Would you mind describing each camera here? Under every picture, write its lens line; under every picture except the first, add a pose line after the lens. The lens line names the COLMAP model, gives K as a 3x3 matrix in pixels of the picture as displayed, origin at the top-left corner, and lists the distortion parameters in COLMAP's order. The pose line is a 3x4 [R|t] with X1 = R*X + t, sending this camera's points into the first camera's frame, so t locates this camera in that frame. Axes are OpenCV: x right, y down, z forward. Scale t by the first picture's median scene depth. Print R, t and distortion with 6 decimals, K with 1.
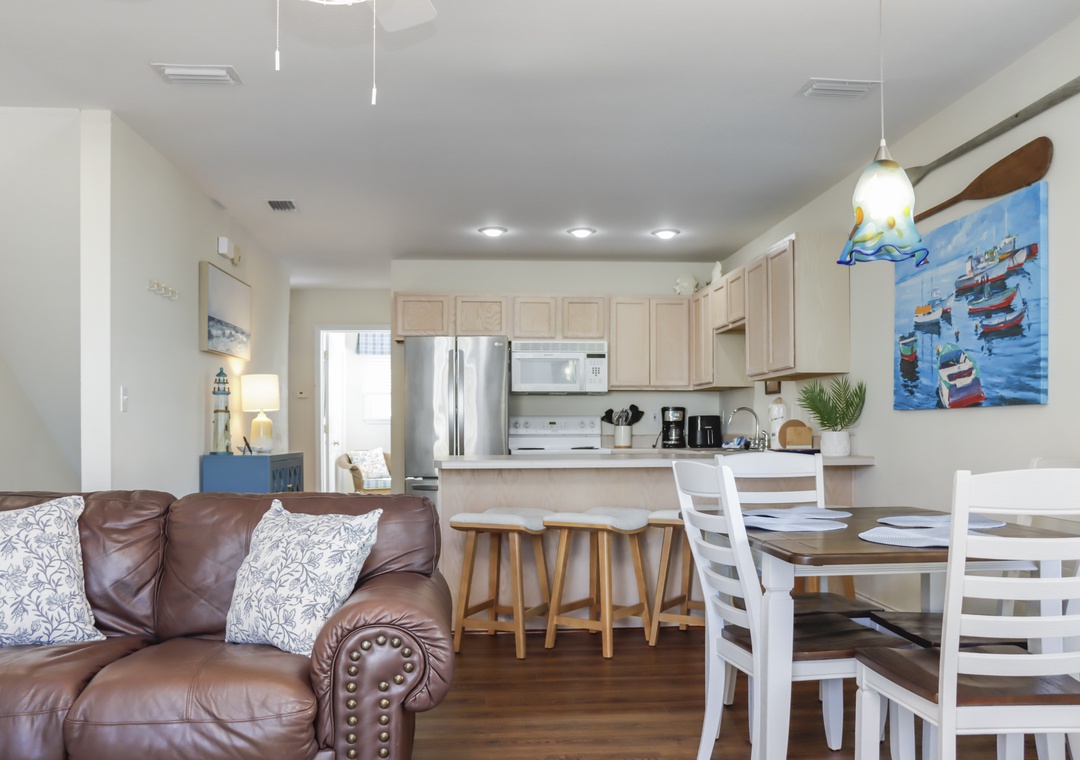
lens RADIAL K [[954.2, 0, 540.8], [0, 954.2, 431.1], [0, 0, 1]] dist [-0.131416, 0.171720]
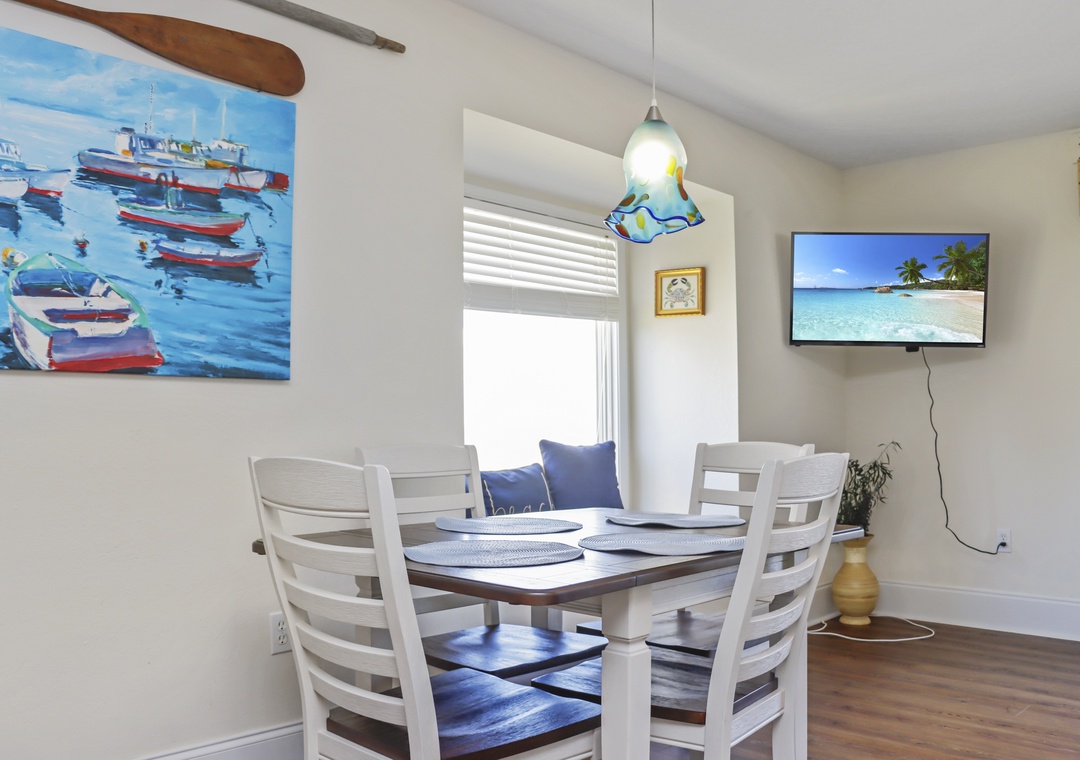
lens RADIAL K [[949.5, 0, 540.0], [0, 949.5, 380.0], [0, 0, 1]] dist [-0.185448, 0.156620]
pose [[-0.676712, 0.035472, 0.735393, -0.163429], [0.000663, 0.998868, -0.047571, 0.007196], [-0.736248, -0.031704, -0.675969, 1.233452]]
